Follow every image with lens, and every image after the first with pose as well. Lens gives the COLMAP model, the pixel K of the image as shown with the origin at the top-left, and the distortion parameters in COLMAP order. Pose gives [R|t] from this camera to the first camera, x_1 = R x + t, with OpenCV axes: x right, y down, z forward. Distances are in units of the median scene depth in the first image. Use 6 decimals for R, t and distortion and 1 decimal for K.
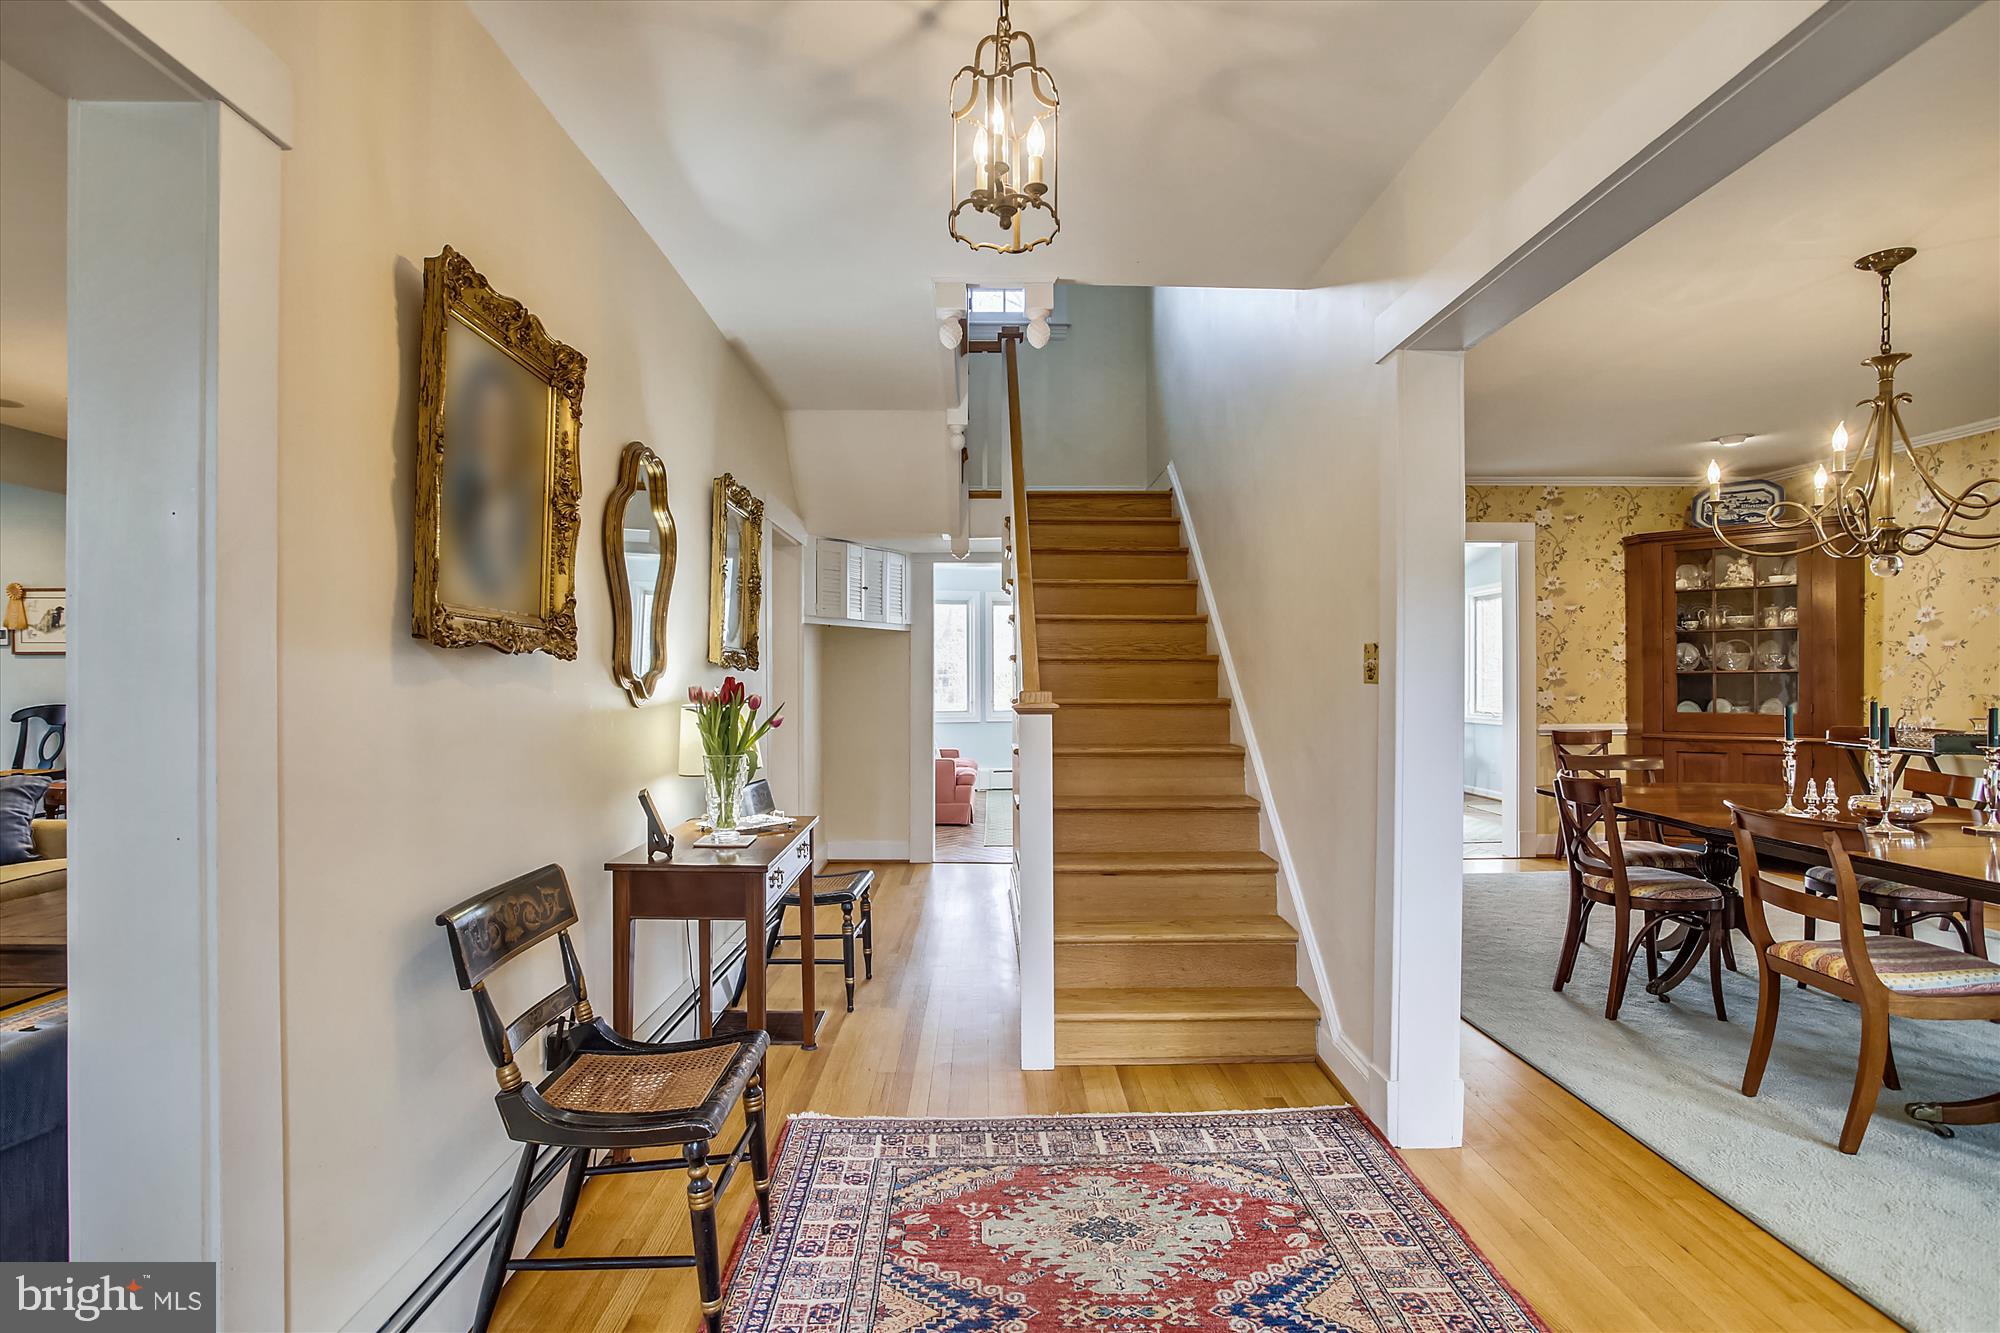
lens RADIAL K [[995.2, 0, 1000.8], [0, 995.2, 668.1], [0, 0, 1]] dist [-0.053439, 0.030262]
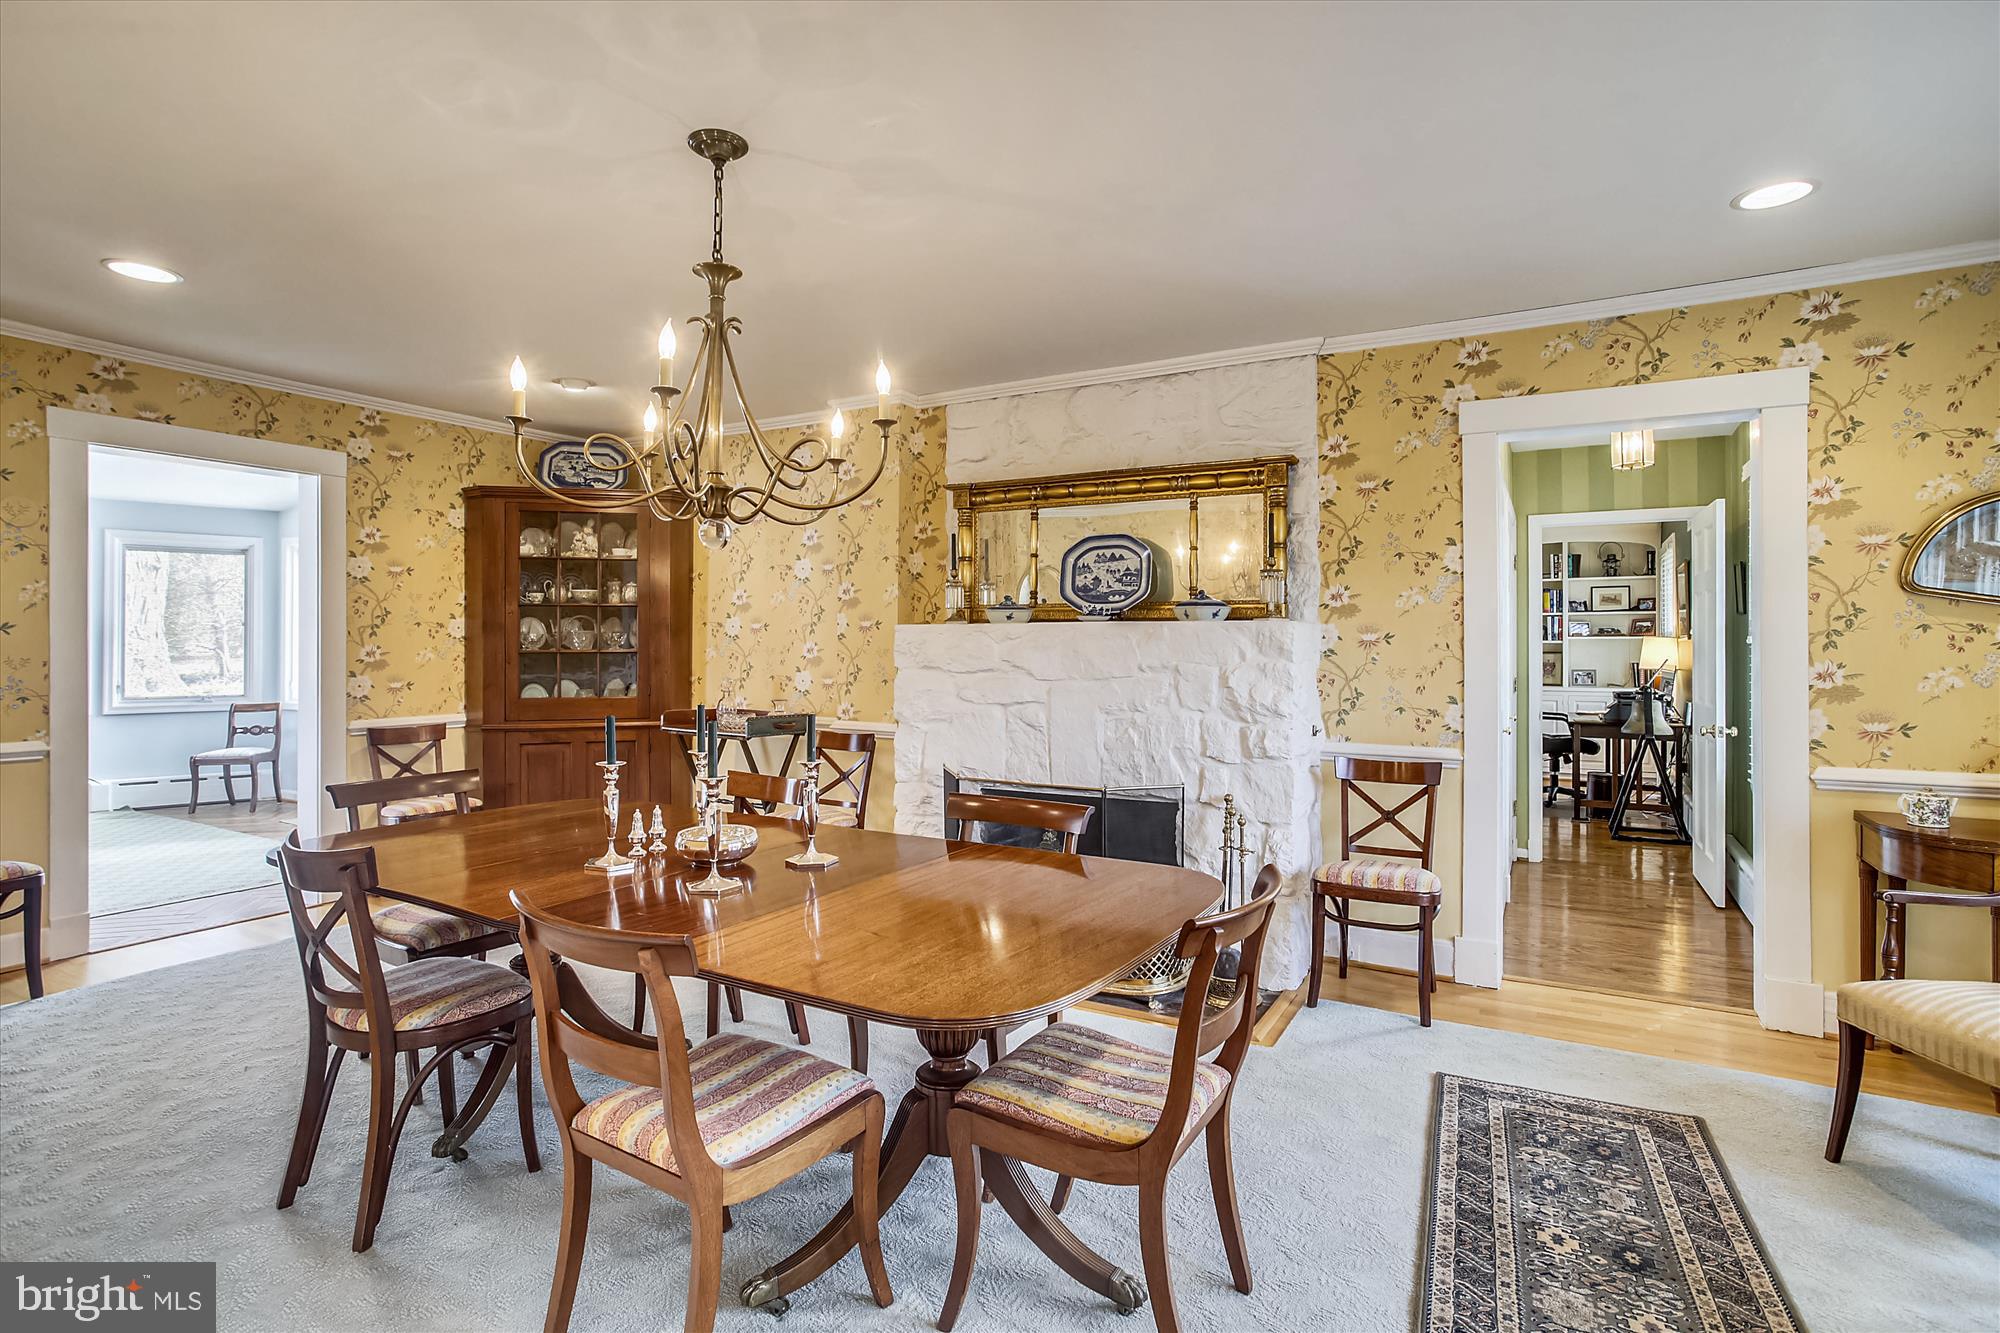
lens RADIAL K [[995.2, 0, 1000.8], [0, 995.2, 668.1], [0, 0, 1]] dist [-0.053439, 0.030262]
pose [[0.516565, -0.017927, 0.856060, 0.196170], [-0.012183, 0.999526, 0.028284, -0.012753], [-0.856161, -0.025040, 0.516102, 0.220398]]
